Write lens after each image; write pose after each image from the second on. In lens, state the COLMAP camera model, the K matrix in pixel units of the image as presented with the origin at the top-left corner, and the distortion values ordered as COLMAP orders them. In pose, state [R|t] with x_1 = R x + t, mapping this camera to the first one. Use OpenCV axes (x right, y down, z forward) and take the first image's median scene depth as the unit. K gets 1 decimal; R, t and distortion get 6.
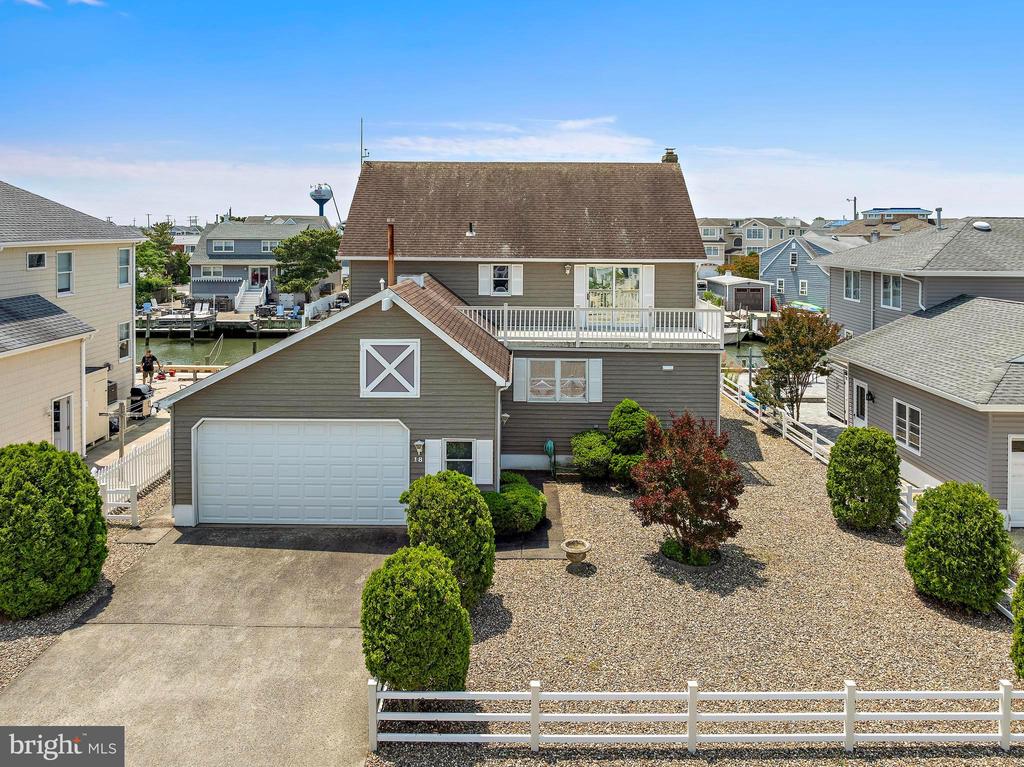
lens RADIAL K [[726.0, 0, 512.2], [0, 726.0, 383.8], [0, 0, 1]] dist [-0.042788, 0.003984]
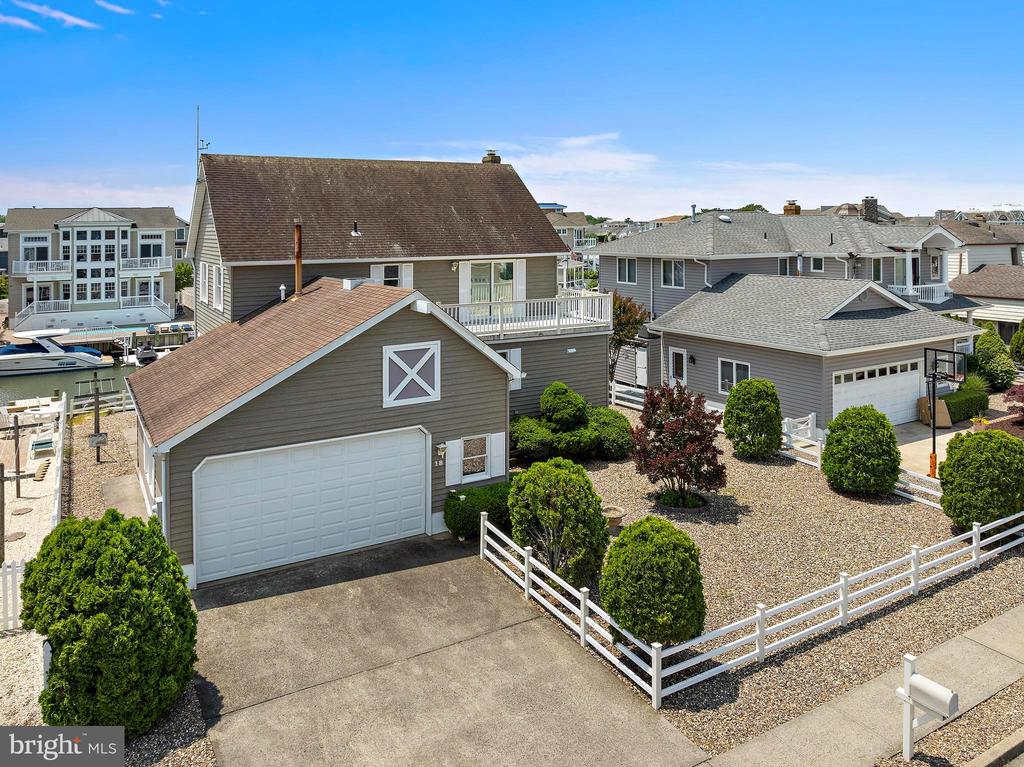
lens RADIAL K [[726.0, 0, 538.7], [0, 726.0, 385.9], [0, 0, 1]] dist [-0.042788, 0.003984]
pose [[0.863978, -0.120255, 0.488959, -0.474990], [0.116541, 0.992453, 0.038159, -0.021212], [-0.489858, 0.024016, 0.871472, 0.071858]]
